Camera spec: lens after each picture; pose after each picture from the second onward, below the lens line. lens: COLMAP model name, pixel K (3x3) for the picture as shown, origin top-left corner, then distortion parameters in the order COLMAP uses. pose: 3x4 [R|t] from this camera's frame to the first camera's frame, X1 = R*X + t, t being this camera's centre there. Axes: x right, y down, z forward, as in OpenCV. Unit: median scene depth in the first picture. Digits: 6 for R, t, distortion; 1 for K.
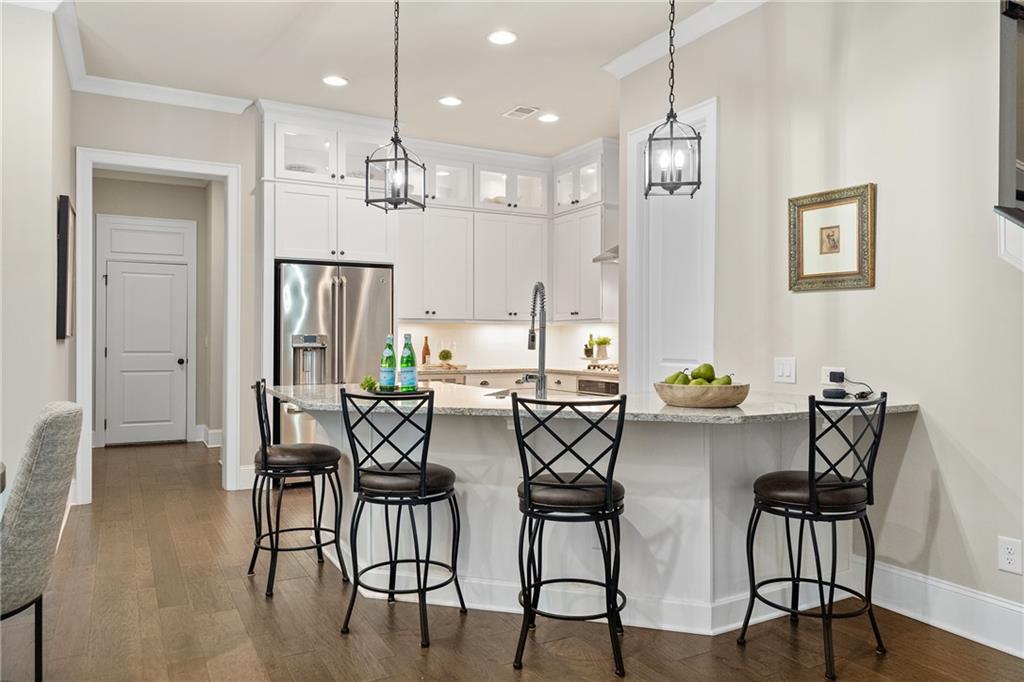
lens RADIAL K [[710.5, 0, 512.0], [0, 710.5, 341.0], [0, 0, 1]] dist [0.001704, 0.000187]
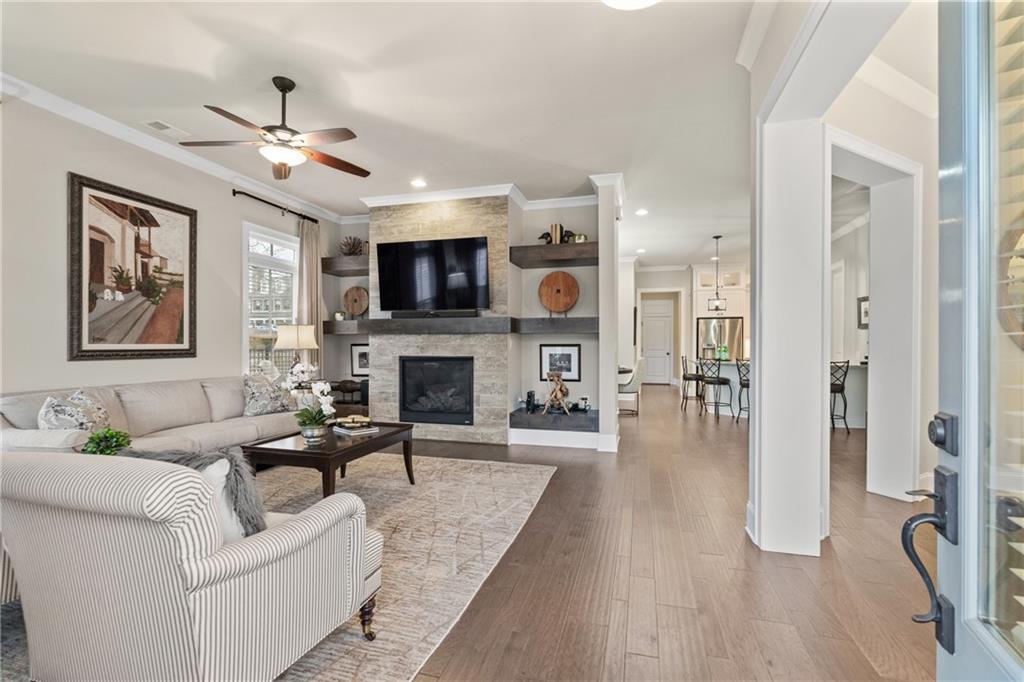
lens RADIAL K [[453.1, 0, 514.8], [0, 453.1, 343.3], [0, 0, 1]] dist [-0.001466, -0.000011]
pose [[0.713969, -0.000759, -0.700177, 0.826732], [-0.003747, 0.999981, -0.004905, 0.003072], [0.700168, 0.006126, 0.713952, -1.617453]]
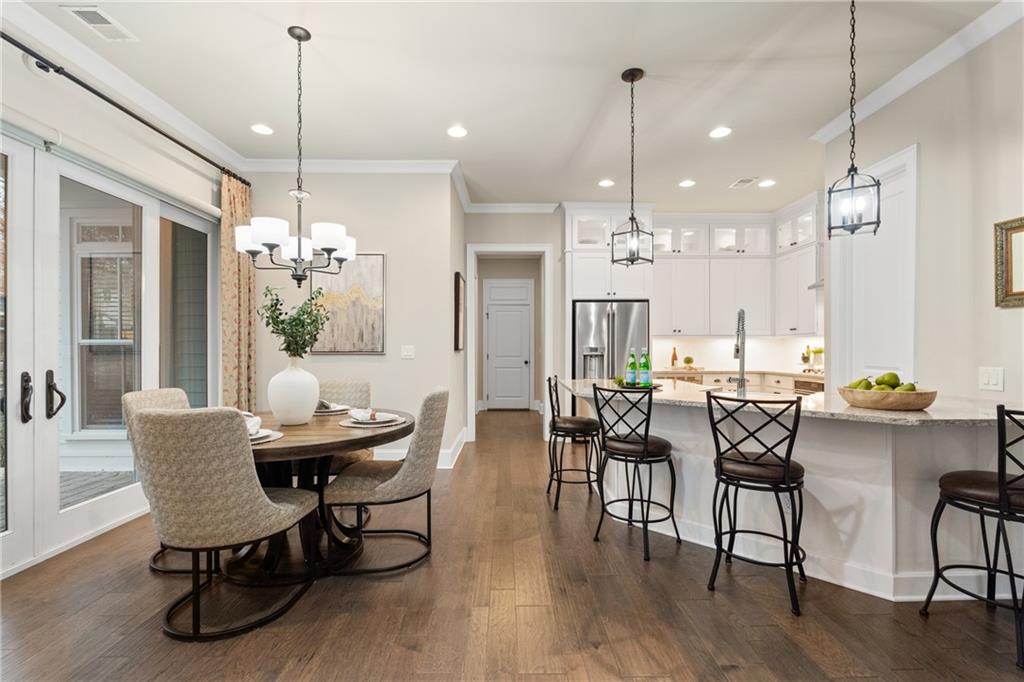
lens RADIAL K [[463.4, 0, 516.7], [0, 463.4, 351.2], [0, 0, 1]] dist [-0.000477, -0.000013]
pose [[0.885333, 0.000186, -0.464958, 0.080401], [0.002357, 0.999985, 0.004888, -0.009292], [0.464952, -0.005424, 0.885319, 0.021949]]
